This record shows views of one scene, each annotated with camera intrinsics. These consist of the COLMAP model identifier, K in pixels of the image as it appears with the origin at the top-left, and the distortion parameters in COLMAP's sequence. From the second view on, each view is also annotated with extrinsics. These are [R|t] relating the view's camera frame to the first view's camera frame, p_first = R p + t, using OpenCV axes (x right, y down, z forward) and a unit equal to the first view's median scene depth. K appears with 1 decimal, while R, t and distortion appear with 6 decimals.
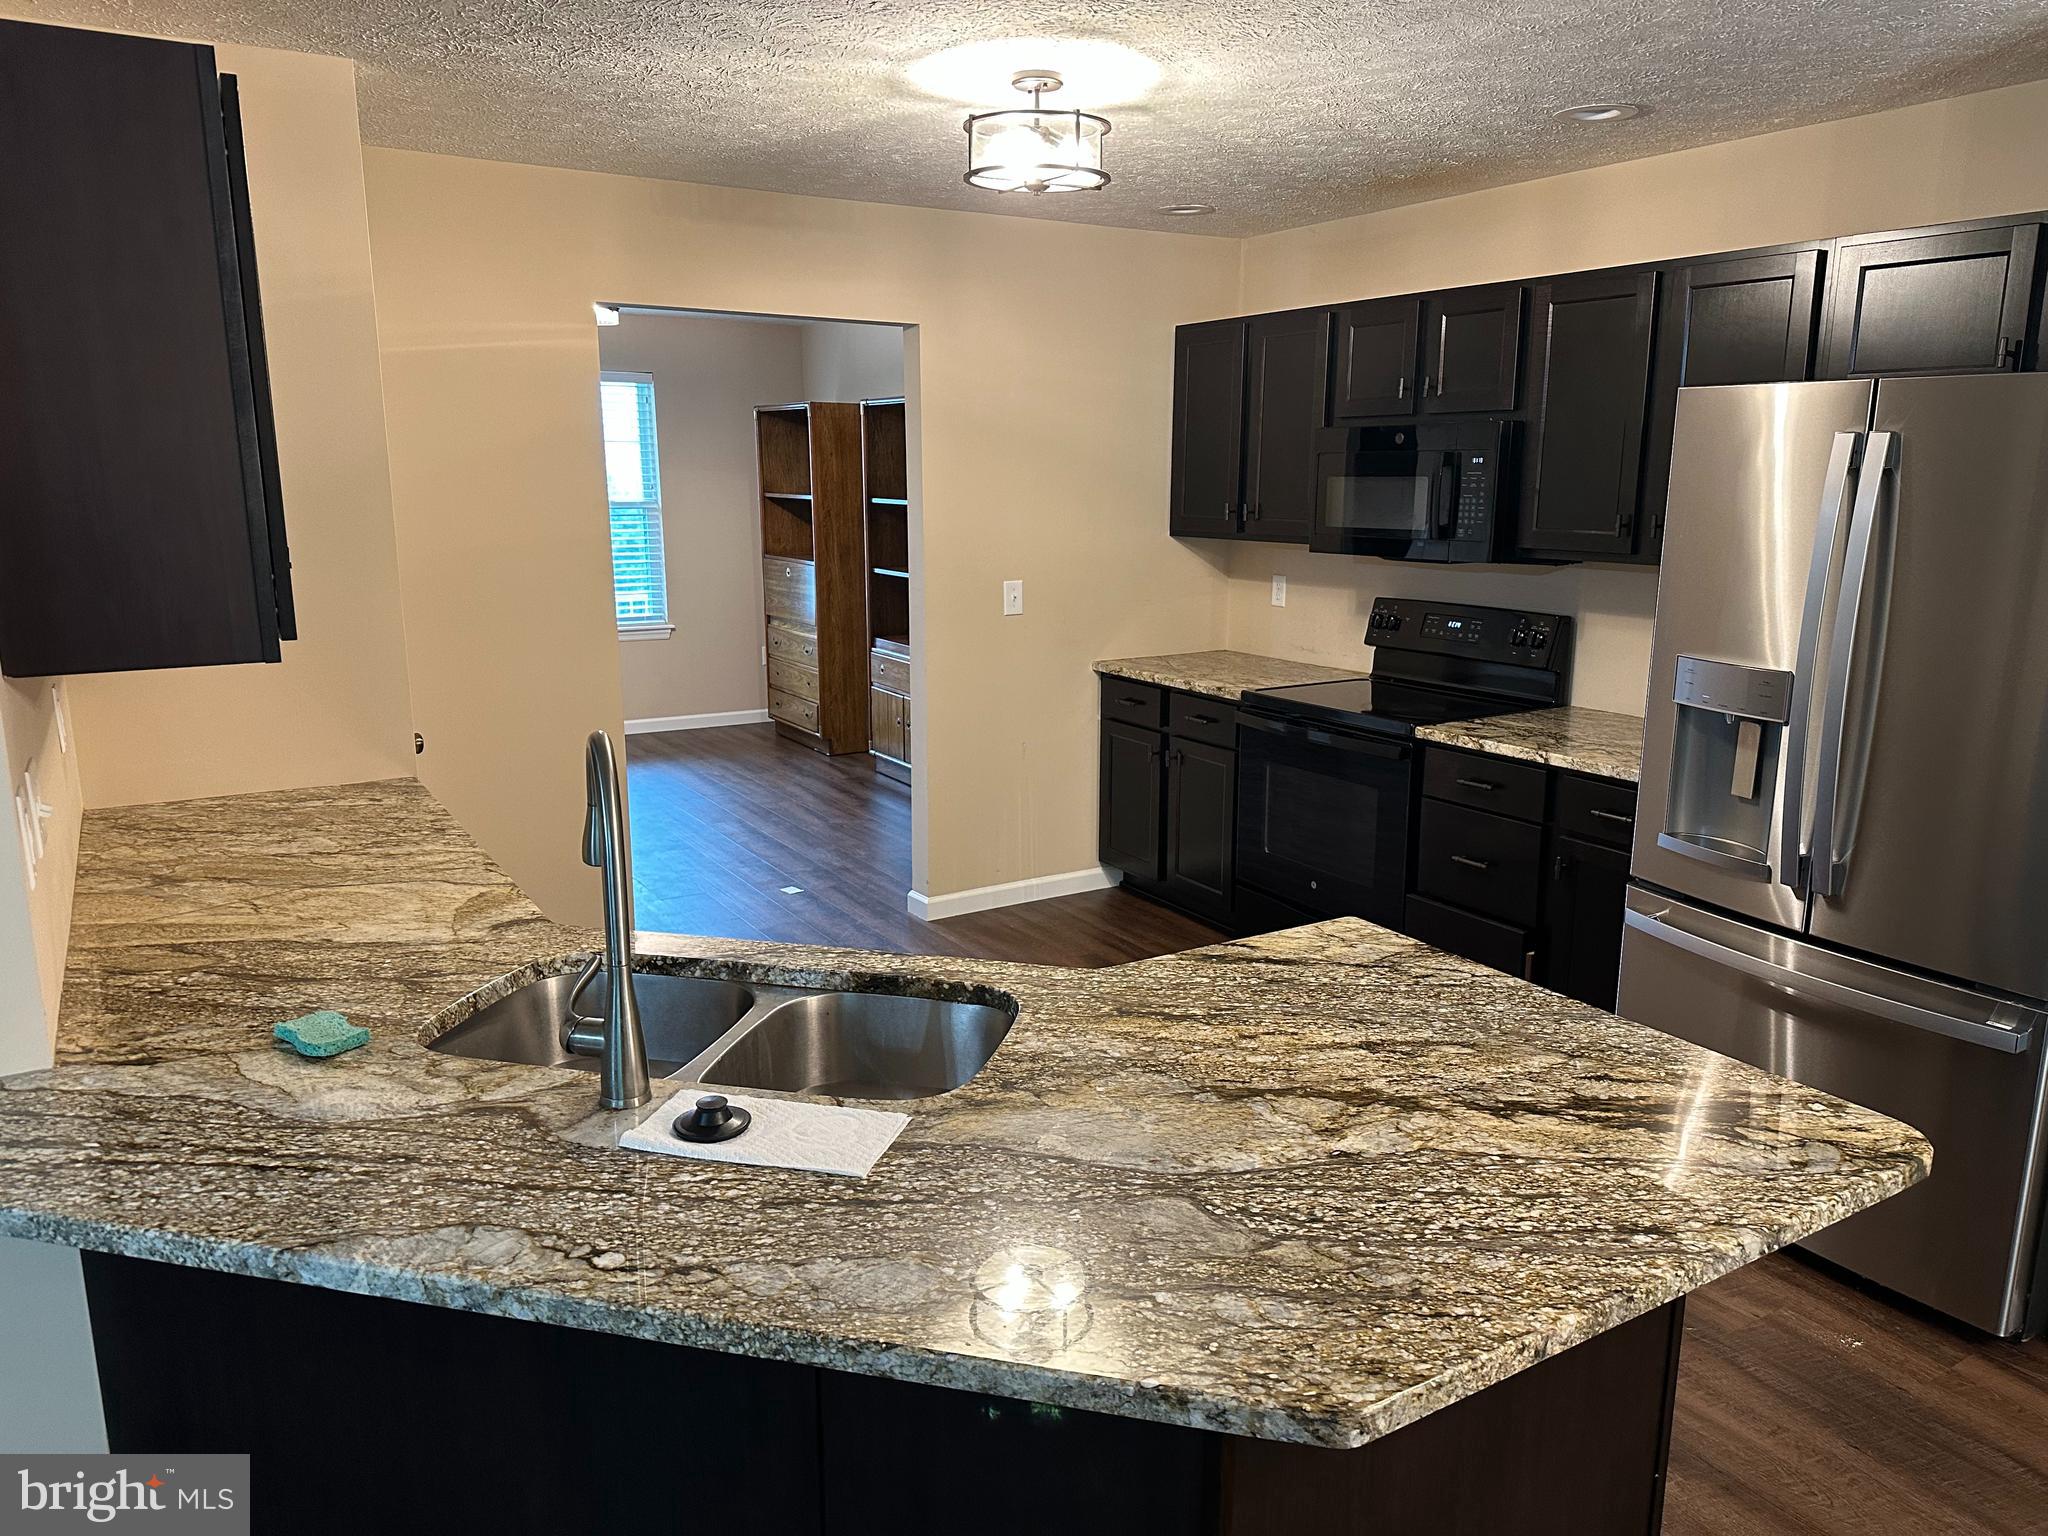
lens RADIAL K [[1427.3, 0, 1035.7], [0, 1427.3, 775.5], [0, 0, 1]] dist [0.050999, -0.063071]
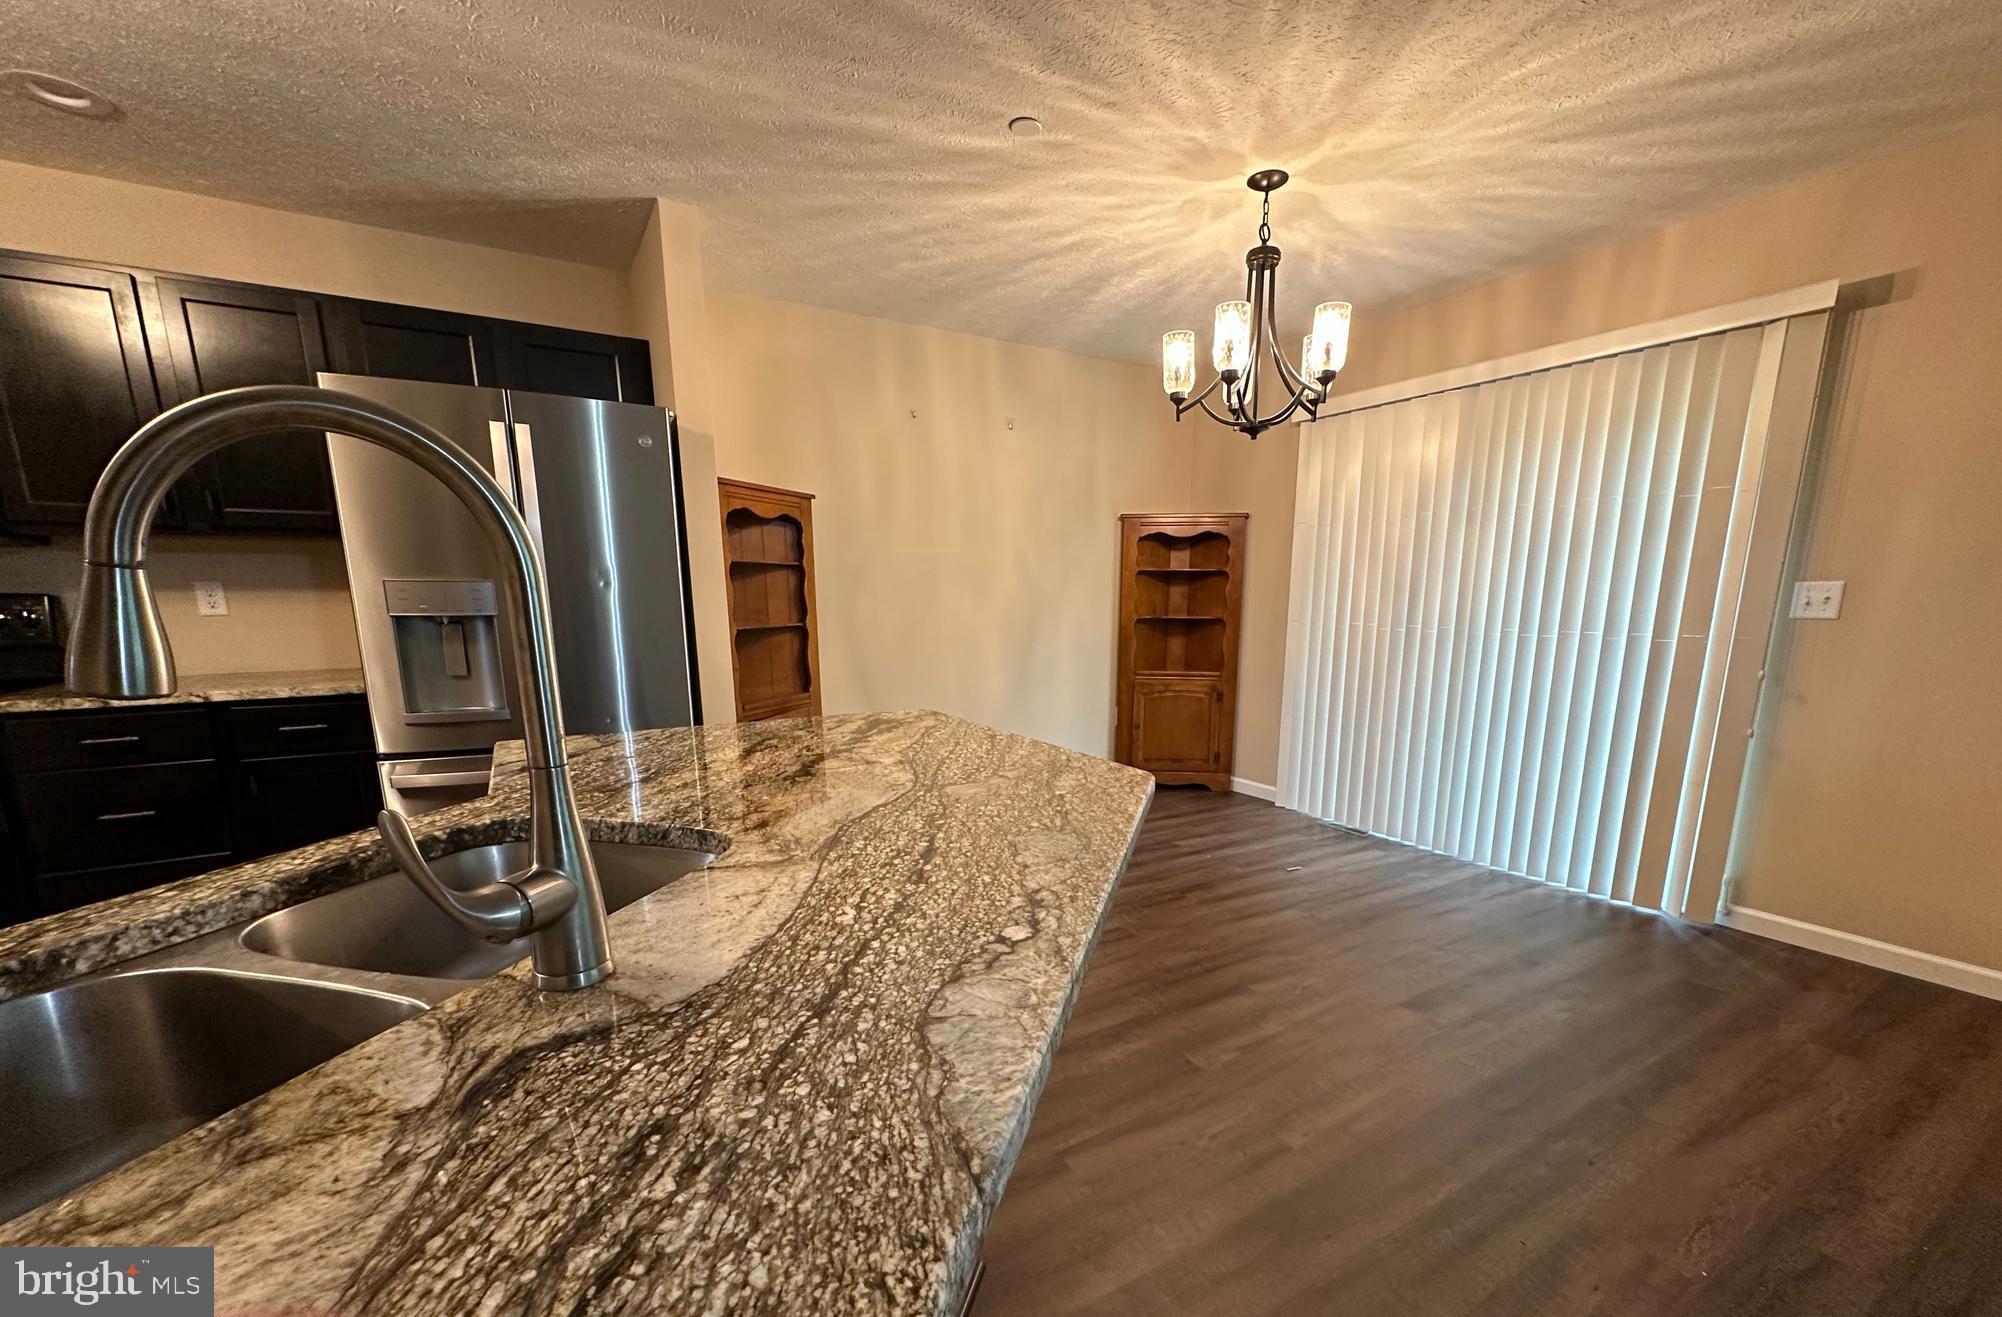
lens RADIAL K [[812.6, 0, 1024.2], [0, 812.6, 767.1], [0, 0, 1]] dist [-0.002591, 0.000642]
pose [[0.001586, -0.214824, 0.976651, -0.521032], [0.211888, 0.954549, 0.209618, 0.080421], [-0.977293, 0.206608, 0.047033, 0.622508]]
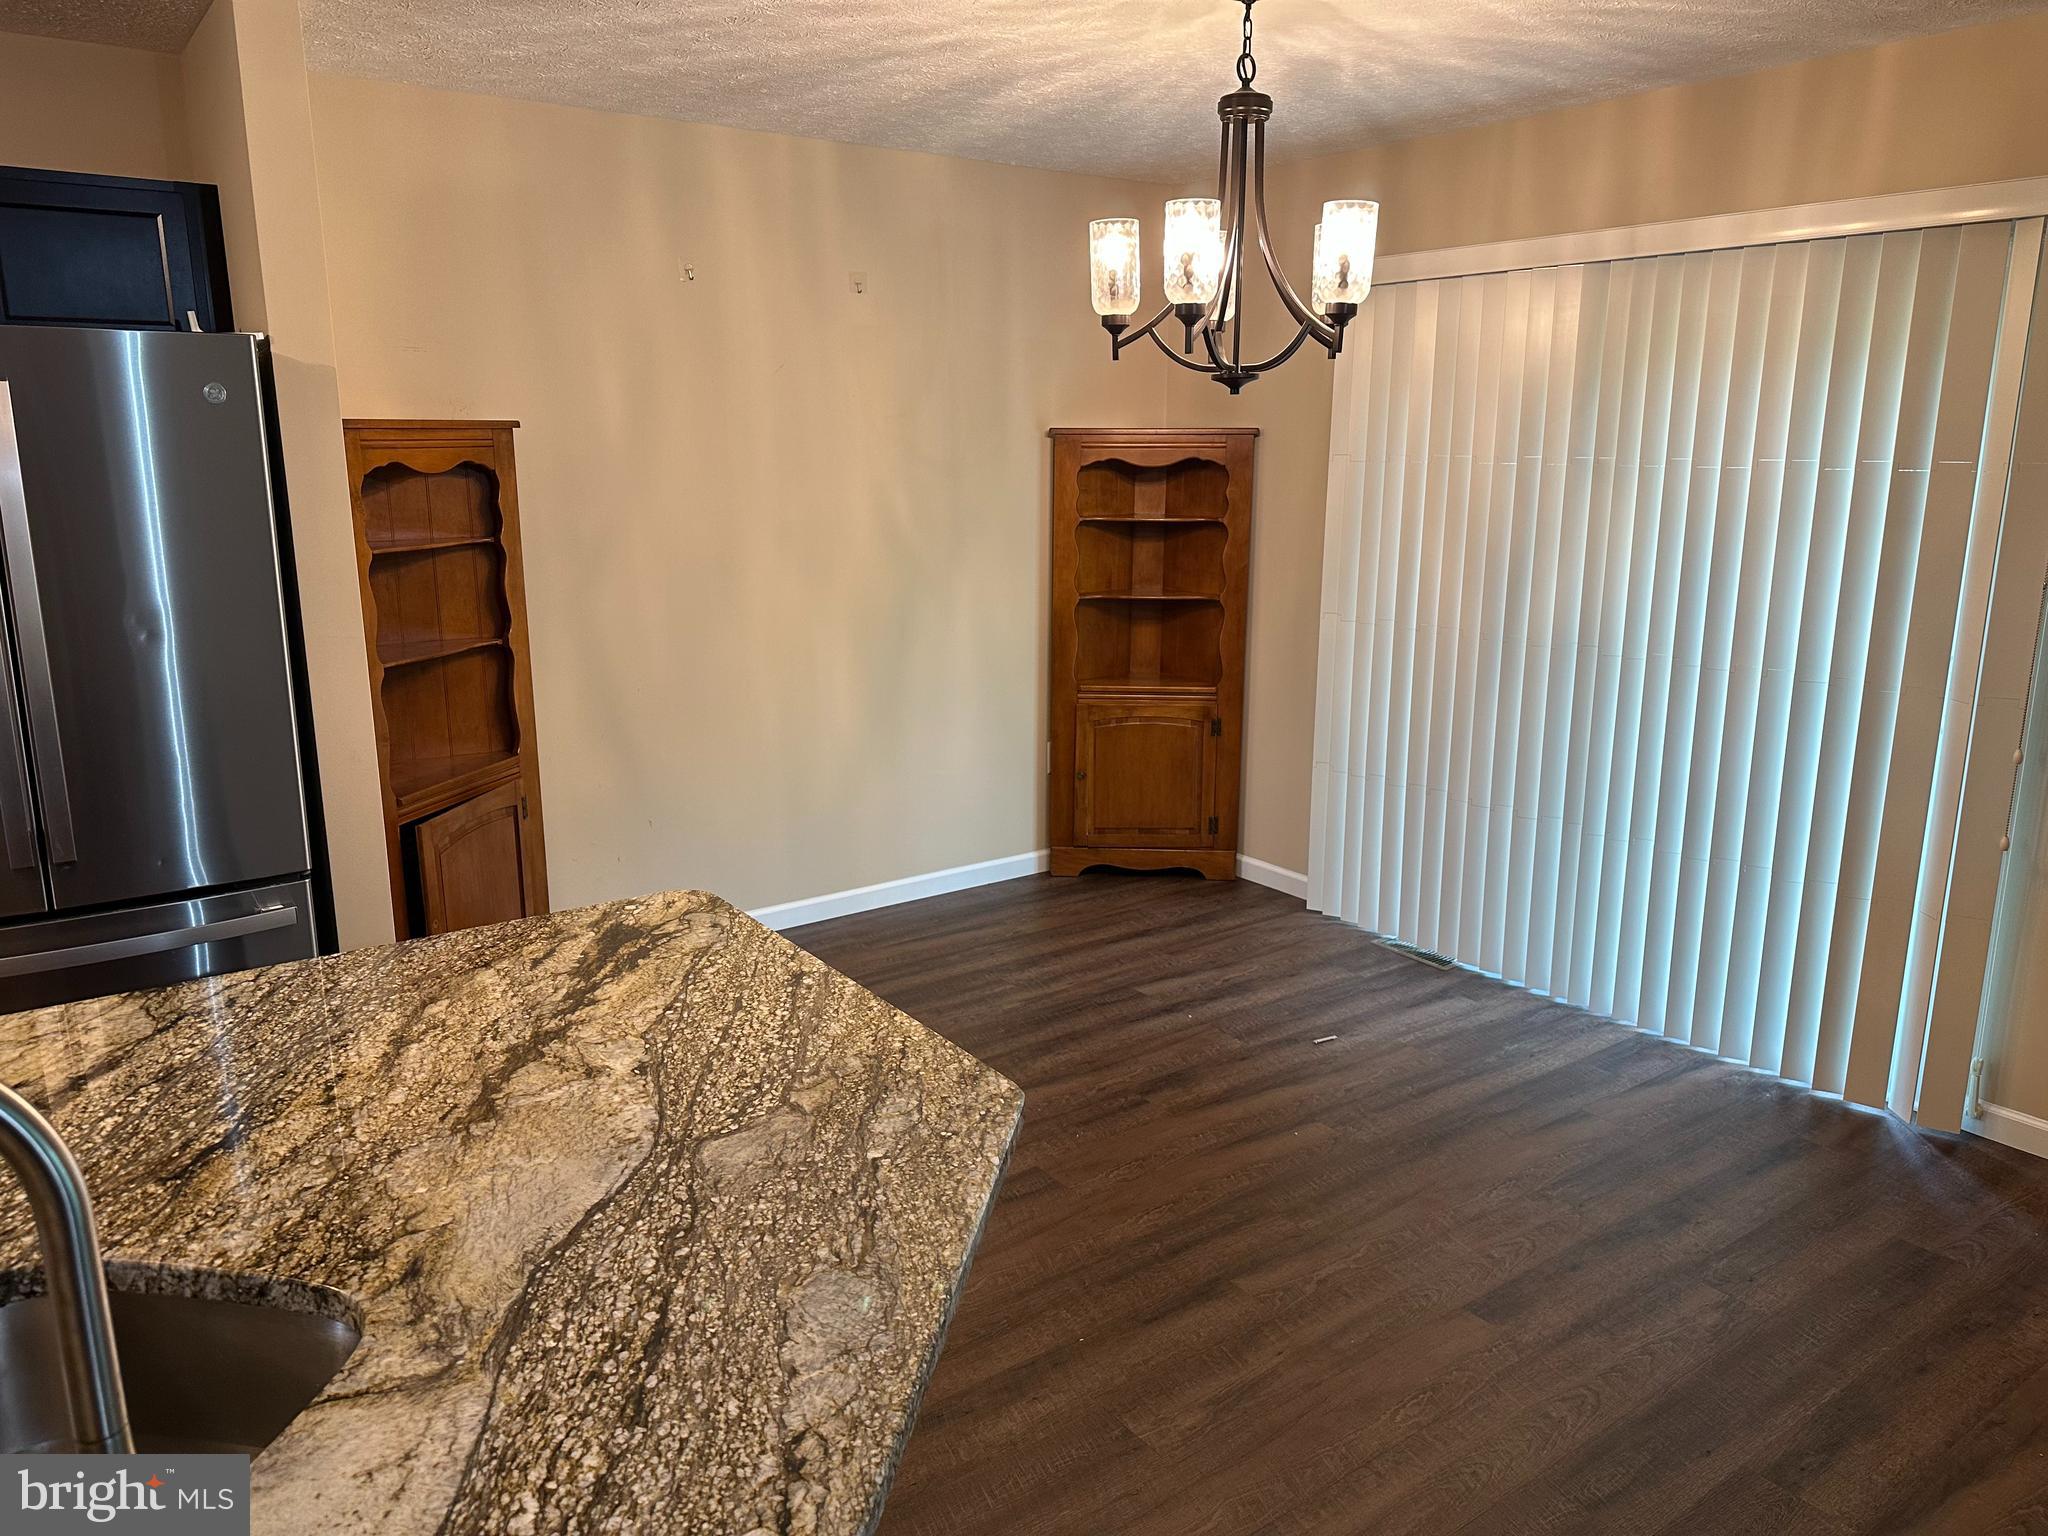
lens RADIAL K [[1427.3, 0, 1031.1], [0, 1427.3, 750.9], [0, 0, 1]] dist [0.050999, -0.063071]
pose [[-0.074548, -0.221278, 0.972357, -0.592637], [0.208855, 0.949981, 0.232199, -0.108413], [-0.975101, 0.220391, -0.024605, 0.526970]]
